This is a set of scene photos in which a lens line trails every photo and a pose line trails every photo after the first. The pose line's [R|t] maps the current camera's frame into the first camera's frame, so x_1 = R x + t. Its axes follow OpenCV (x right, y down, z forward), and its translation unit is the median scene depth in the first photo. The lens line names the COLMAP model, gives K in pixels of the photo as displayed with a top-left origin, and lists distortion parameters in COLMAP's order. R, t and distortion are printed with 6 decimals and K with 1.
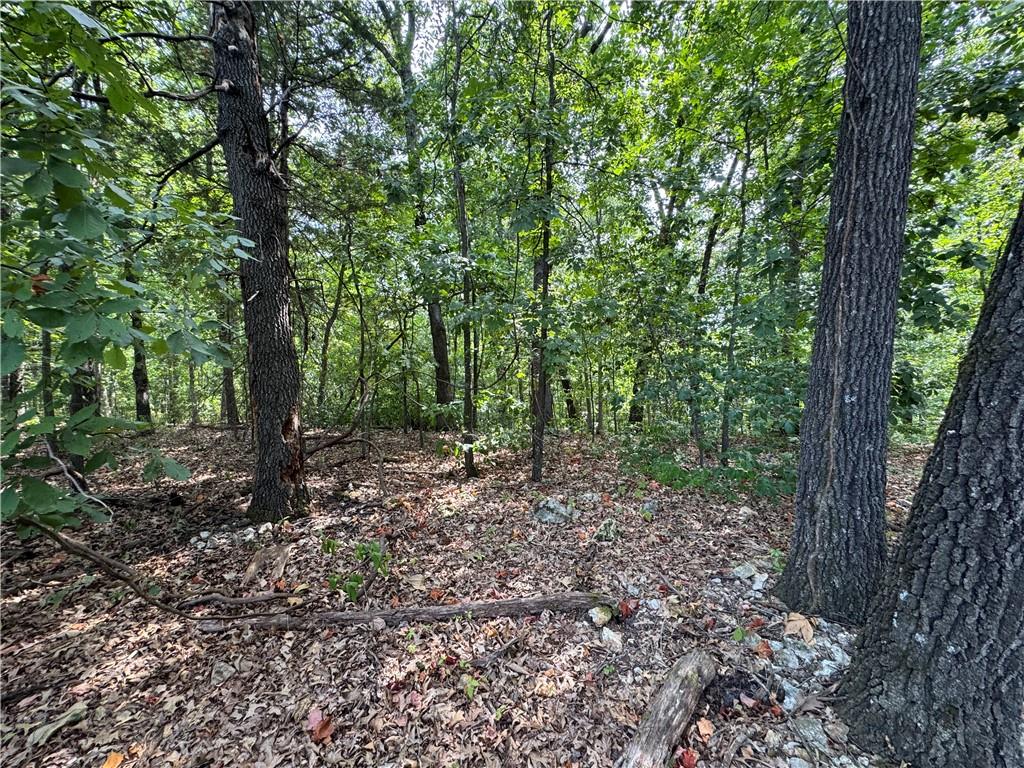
lens RADIAL K [[410.7, 0, 512.2], [0, 410.7, 383.2], [0, 0, 1]] dist [-0.002684, 0.000507]
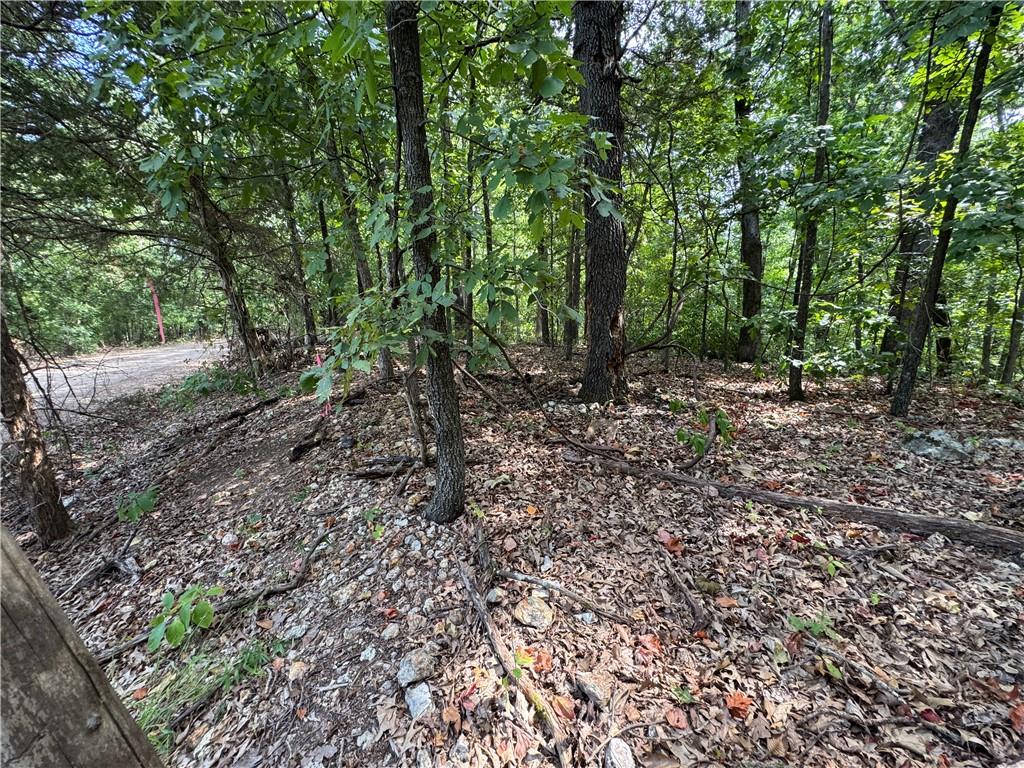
lens RADIAL K [[410.7, 0, 511.6], [0, 410.7, 383.6], [0, 0, 1]] dist [-0.002684, 0.000507]
pose [[0.789980, 0.116001, -0.602060, -0.128115], [-0.024522, 0.987132, 0.158017, 0.161219], [0.612643, -0.110067, 0.782659, -0.098208]]
